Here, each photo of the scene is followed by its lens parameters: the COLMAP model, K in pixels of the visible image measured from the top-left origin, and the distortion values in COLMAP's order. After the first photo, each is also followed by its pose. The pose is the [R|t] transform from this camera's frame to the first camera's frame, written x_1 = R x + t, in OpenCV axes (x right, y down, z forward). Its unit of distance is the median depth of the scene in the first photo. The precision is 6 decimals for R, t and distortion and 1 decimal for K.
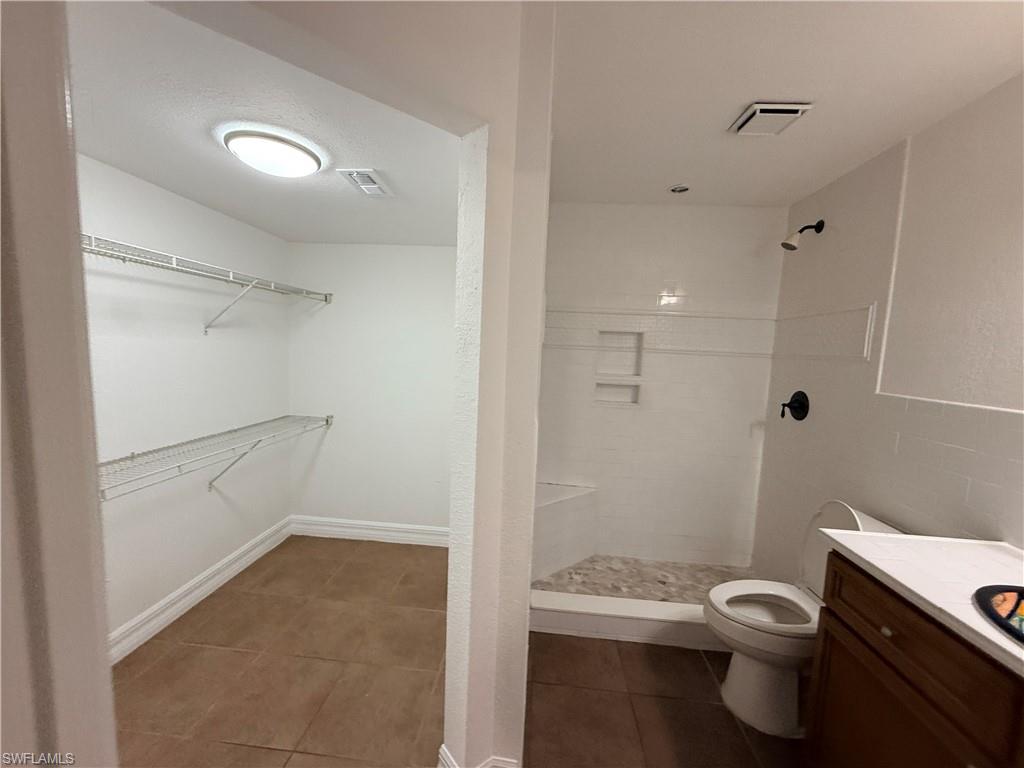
lens RADIAL K [[404.1, 0, 512.9], [0, 404.1, 382.0], [0, 0, 1]] dist [0.002577, 0.000114]
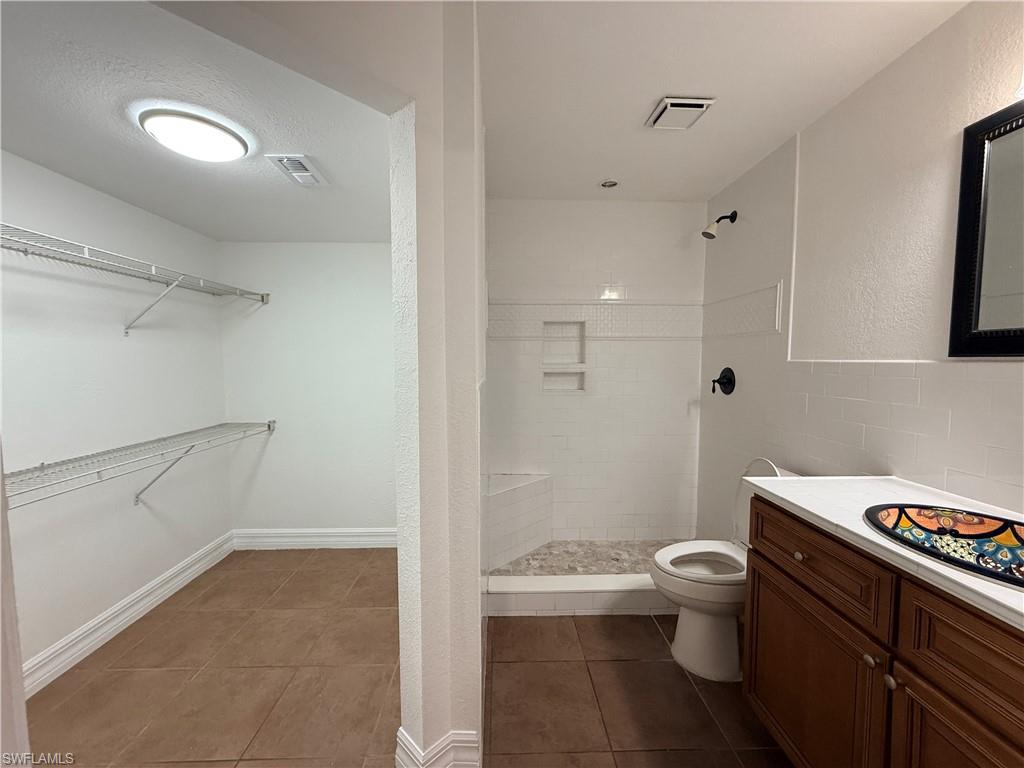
lens RADIAL K [[404.1, 0, 512.2], [0, 404.1, 383.8], [0, 0, 1]] dist [0.002577, 0.000114]
pose [[0.993280, -0.049291, 0.104713, 0.025888], [0.051916, 0.998398, -0.022490, 0.073207], [-0.103437, 0.027775, 0.994248, -0.021838]]
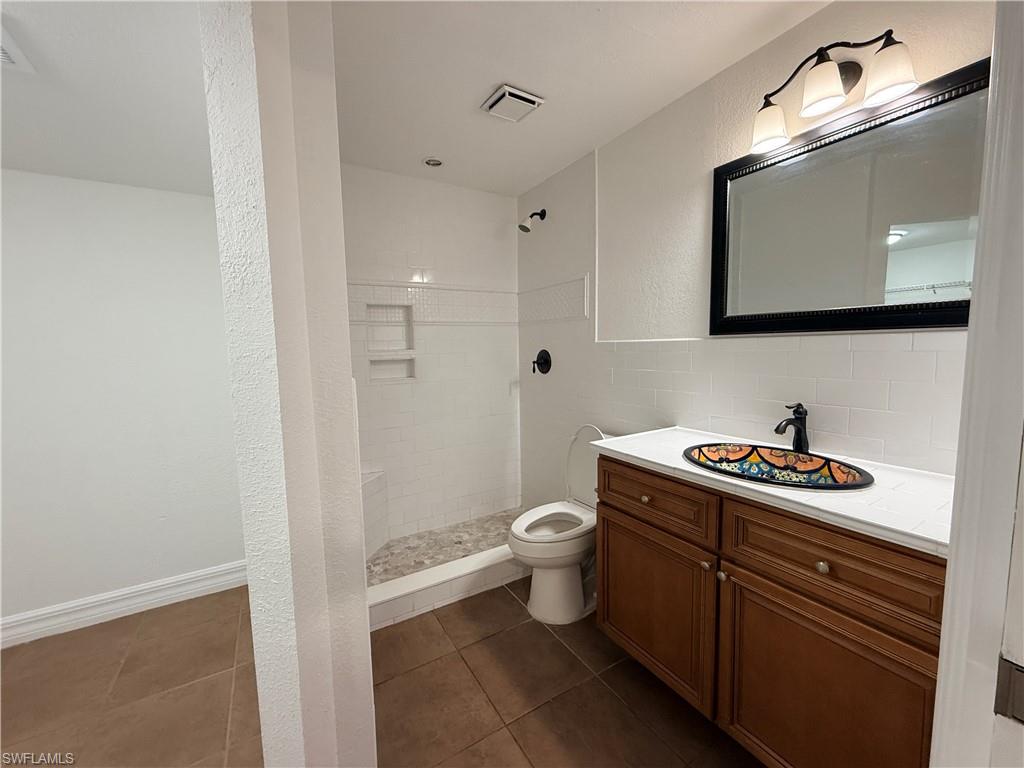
lens RADIAL K [[404.1, 0, 501.9], [0, 404.1, 383.8], [0, 0, 1]] dist [0.002577, 0.000114]
pose [[0.817156, -0.113836, 0.565064, -0.112152], [0.107581, 0.993199, 0.044511, 0.068947], [-0.566288, 0.024418, 0.823845, 0.082884]]
